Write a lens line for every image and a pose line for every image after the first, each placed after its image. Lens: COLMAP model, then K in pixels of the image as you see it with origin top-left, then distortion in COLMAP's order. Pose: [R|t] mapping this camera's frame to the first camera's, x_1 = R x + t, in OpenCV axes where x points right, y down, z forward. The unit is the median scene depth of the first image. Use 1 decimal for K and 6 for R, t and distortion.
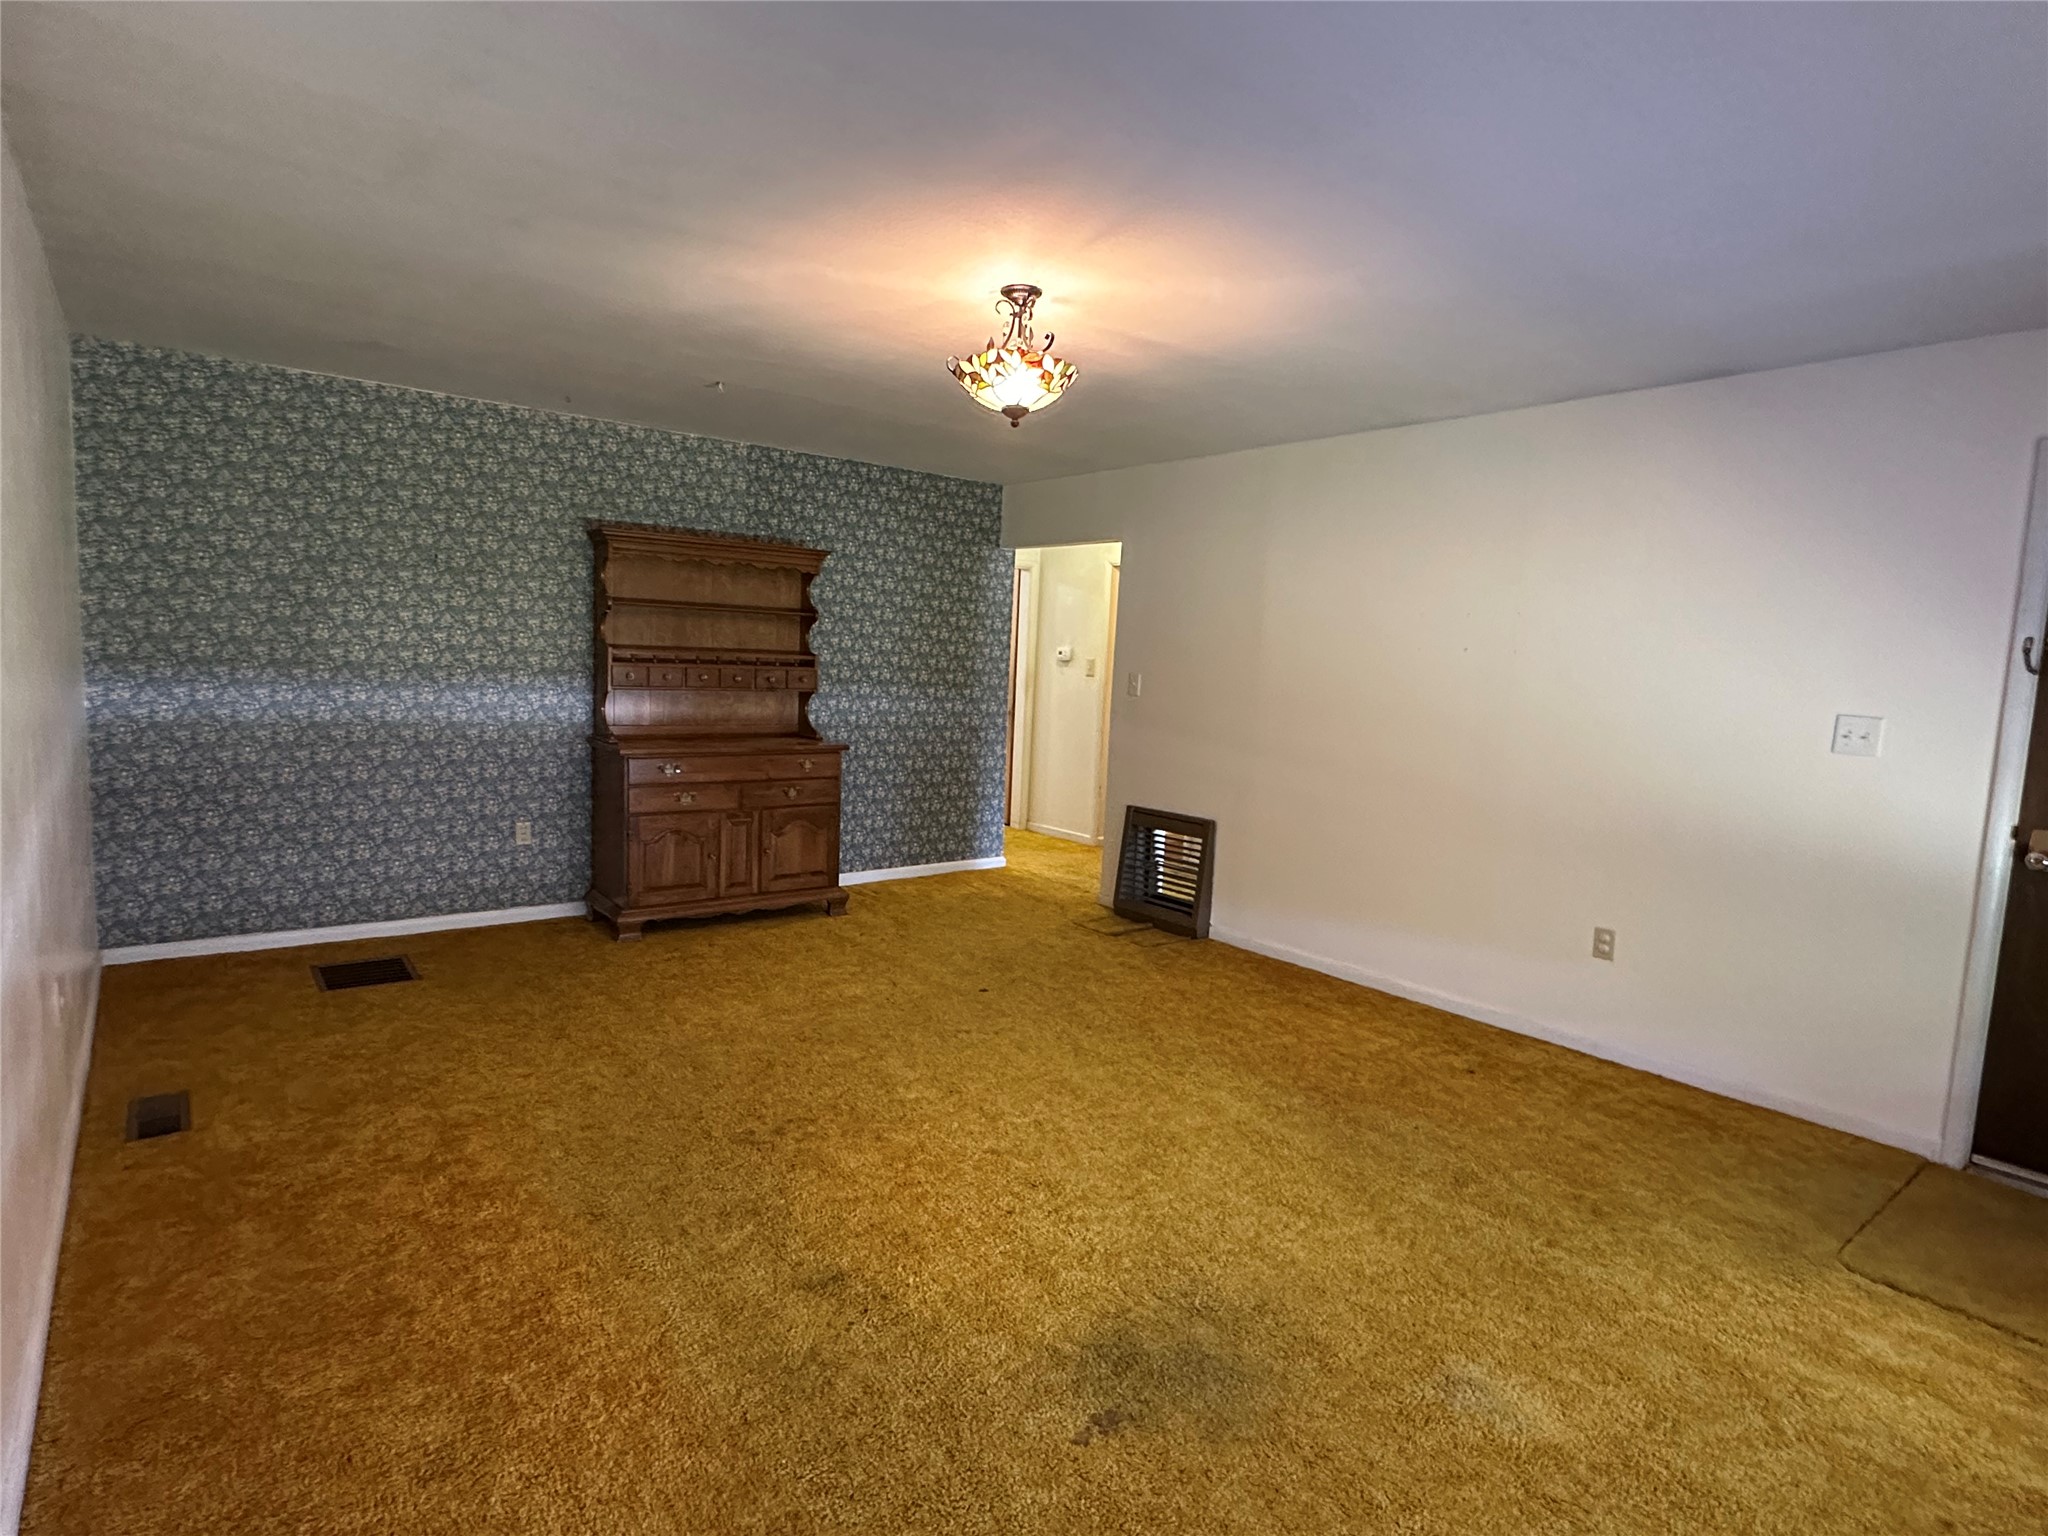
lens RADIAL K [[1090.8, 0, 1016.9], [0, 1090.8, 733.6], [0, 0, 1]] dist [-0.001905, -0.000677]
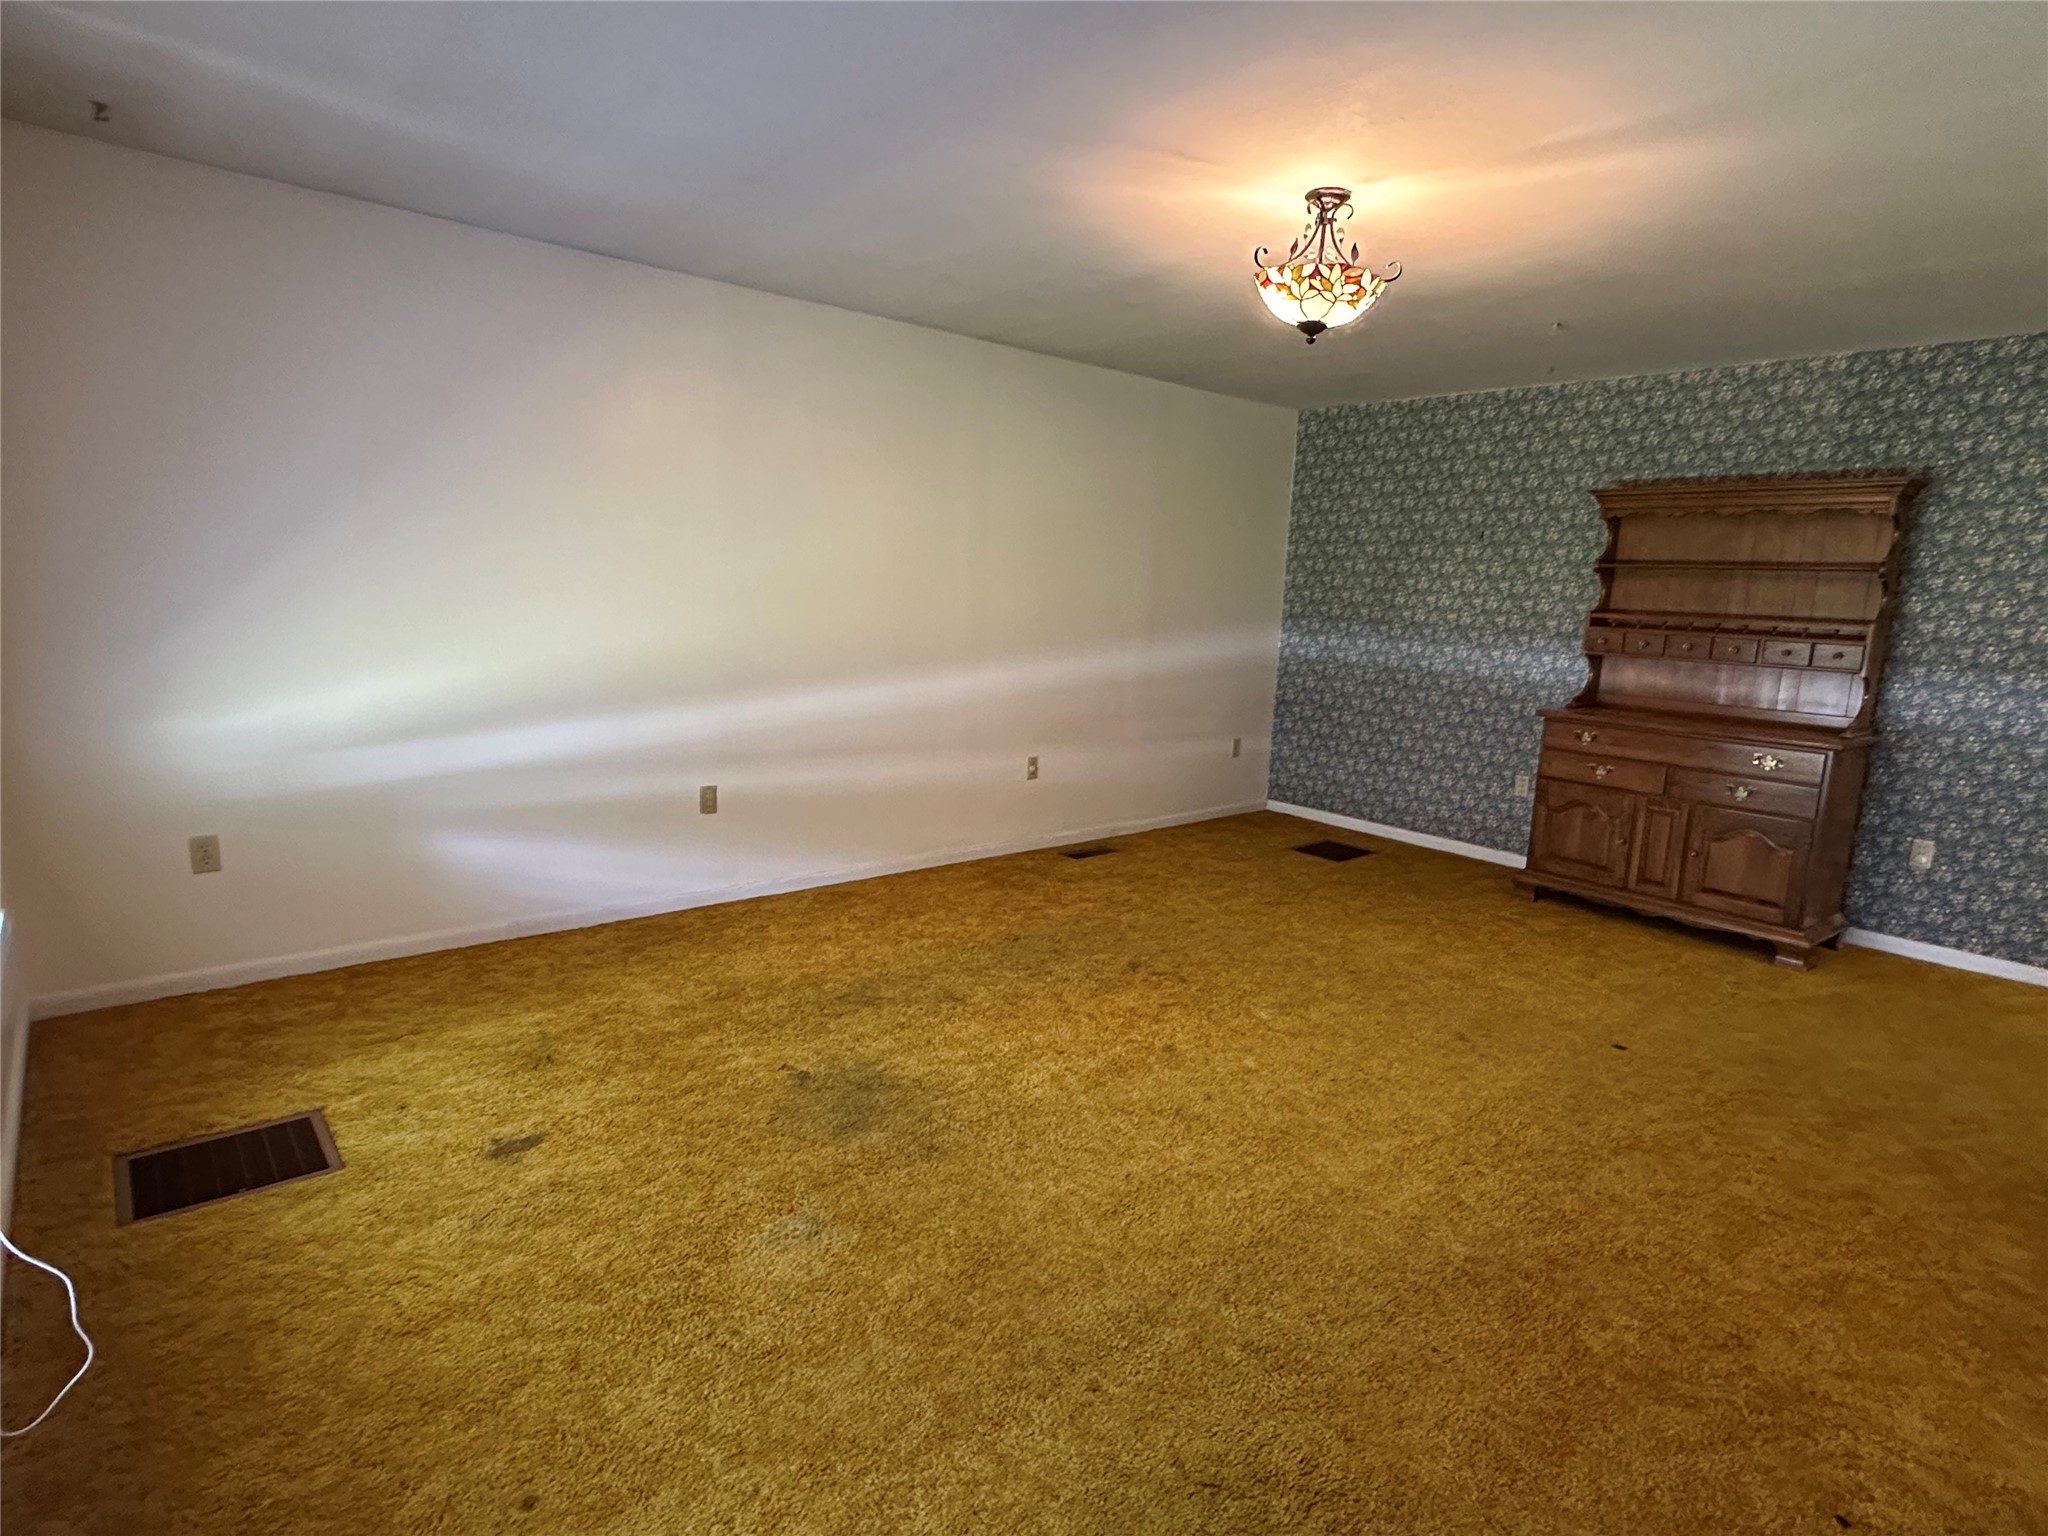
lens RADIAL K [[1090.8, 0, 1016.9], [0, 1090.8, 733.6], [0, 0, 1]] dist [-0.001905, -0.000677]
pose [[0.036592, 0.097951, -0.994518, 0.621772], [-0.113987, 0.989099, 0.093223, -0.002506], [0.992808, 0.109950, 0.047358, 0.473827]]
